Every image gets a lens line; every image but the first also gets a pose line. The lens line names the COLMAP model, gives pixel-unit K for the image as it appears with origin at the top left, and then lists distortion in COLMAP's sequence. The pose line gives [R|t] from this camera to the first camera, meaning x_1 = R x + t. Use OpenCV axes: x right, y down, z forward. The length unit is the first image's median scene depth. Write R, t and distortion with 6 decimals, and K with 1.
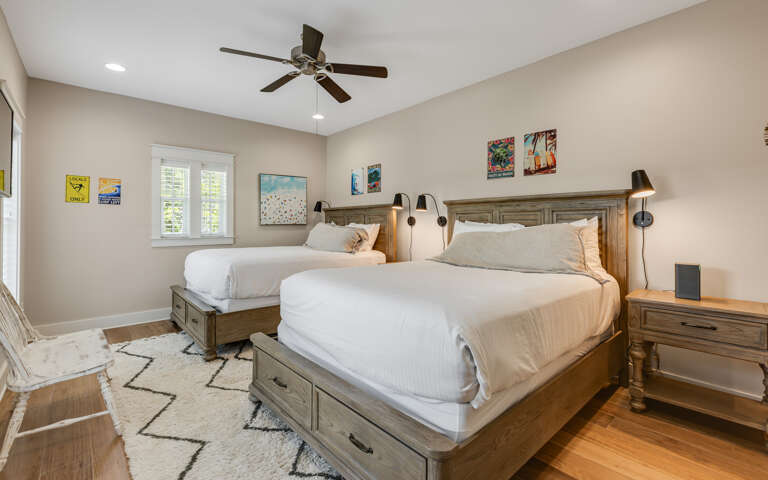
lens RADIAL K [[343.9, 0, 383.2], [0, 343.9, 223.5], [0, 0, 1]] dist [0.002594, 0.000279]
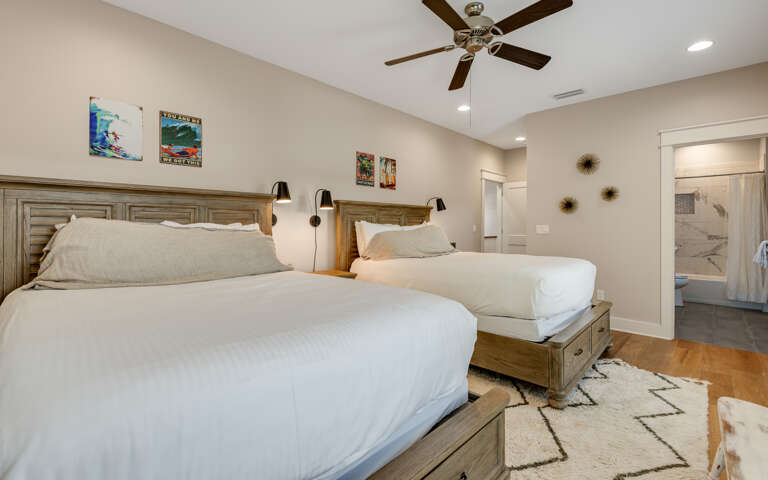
lens RADIAL K [[343.9, 0, 383.2], [0, 343.9, 223.5], [0, 0, 1]] dist [0.002594, 0.000279]
pose [[-0.068320, 0.000682, 0.997663, -0.826919], [-0.013283, 0.999911, -0.001593, -0.000602], [-0.997575, -0.013361, -0.068305, 0.992854]]
